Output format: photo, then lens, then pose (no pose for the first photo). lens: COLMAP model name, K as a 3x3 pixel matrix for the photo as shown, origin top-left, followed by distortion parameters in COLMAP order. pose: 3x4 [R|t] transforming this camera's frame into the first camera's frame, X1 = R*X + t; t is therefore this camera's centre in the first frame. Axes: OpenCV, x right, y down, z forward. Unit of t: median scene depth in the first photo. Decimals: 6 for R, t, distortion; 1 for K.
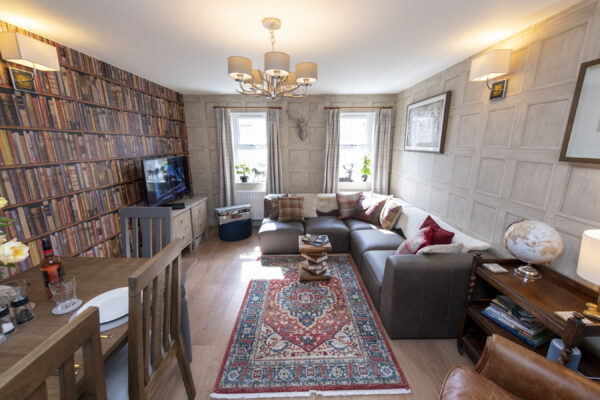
lens RADIAL K [[236.1, 0, 302.1], [0, 236.1, 199.4], [0, 0, 1]] dist [0.001049, 0.000082]
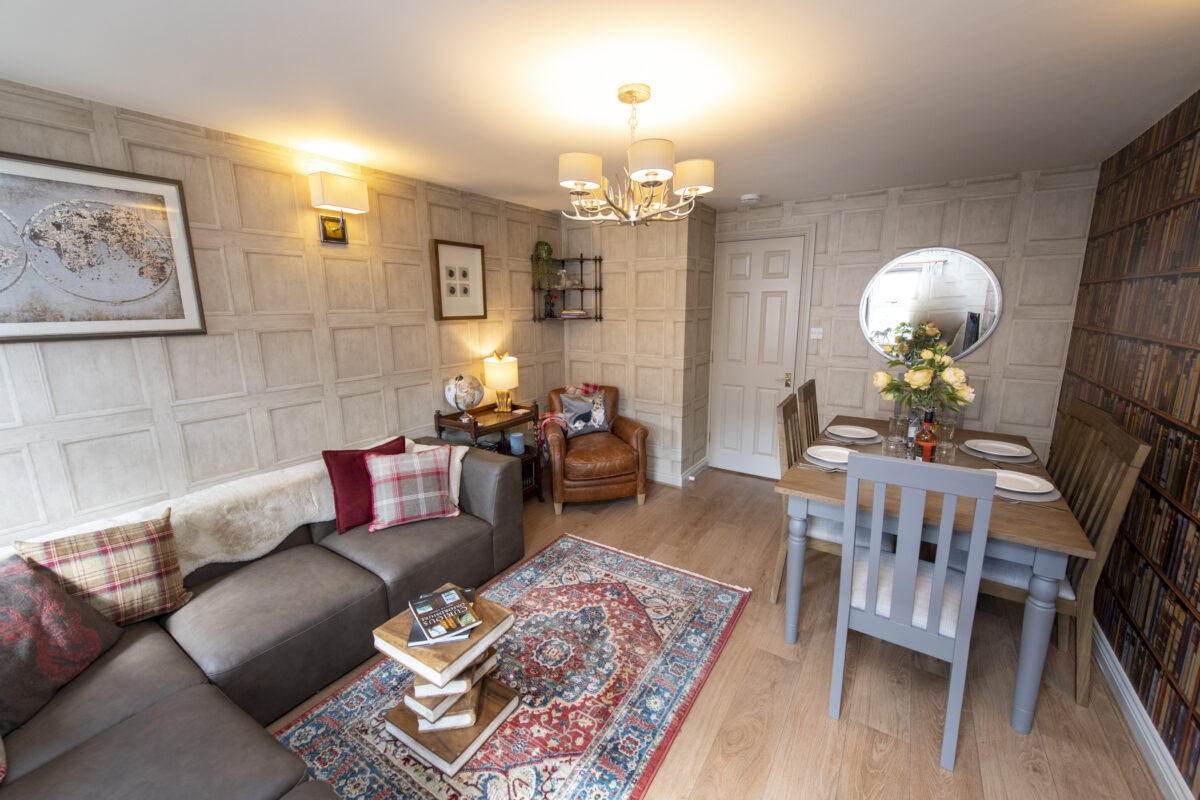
lens RADIAL K [[472.3, 0, 604.1], [0, 472.3, 398.8], [0, 0, 1]] dist [0.001049, 0.000082]
pose [[-0.833458, -0.108837, 0.541758, -0.656373], [0.136163, 0.909730, 0.392238, -0.470551], [-0.535544, 0.400682, -0.743402, 1.888767]]
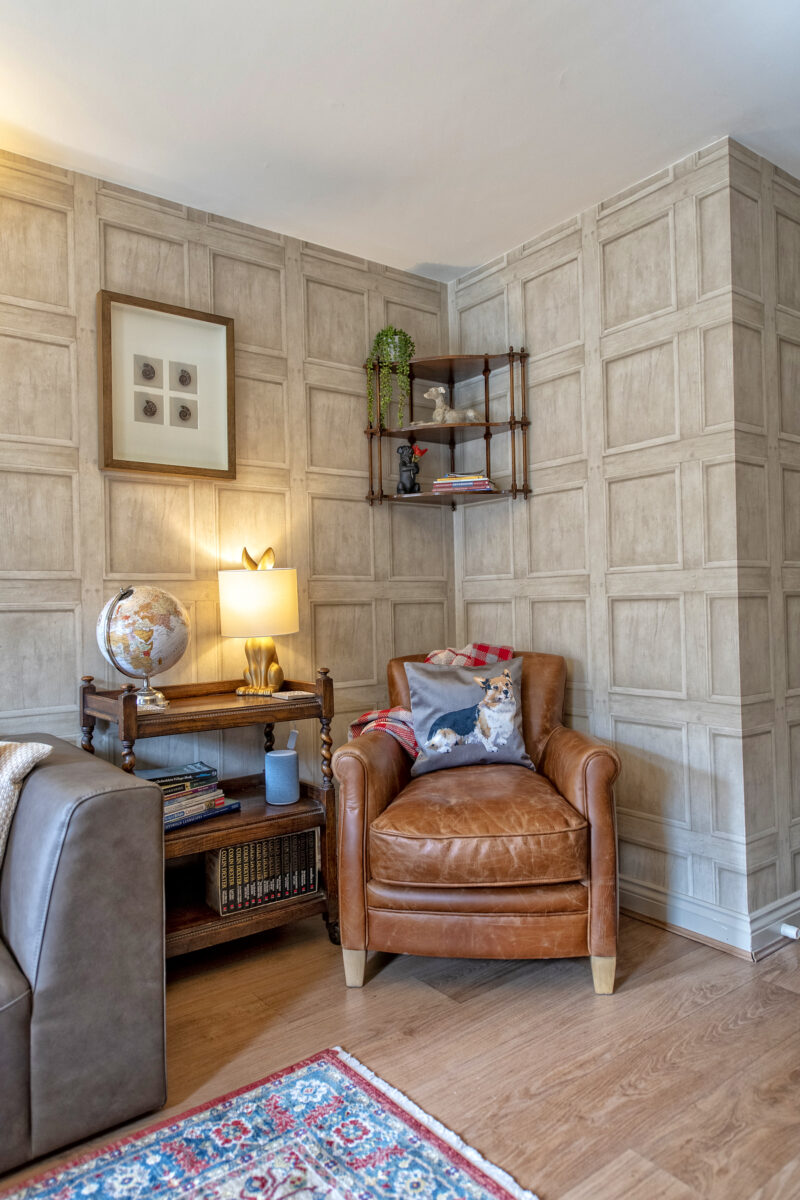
lens RADIAL K [[789.2, 0, 400.0], [0, 789.2, 600.0], [0, 0, 1]] dist [0.018545, -0.002408]
pose [[-0.594727, 0.023055, 0.803597, -0.480942], [0.210255, 0.969258, 0.127798, 0.020240], [-0.775946, 0.244965, -0.581291, 1.218111]]
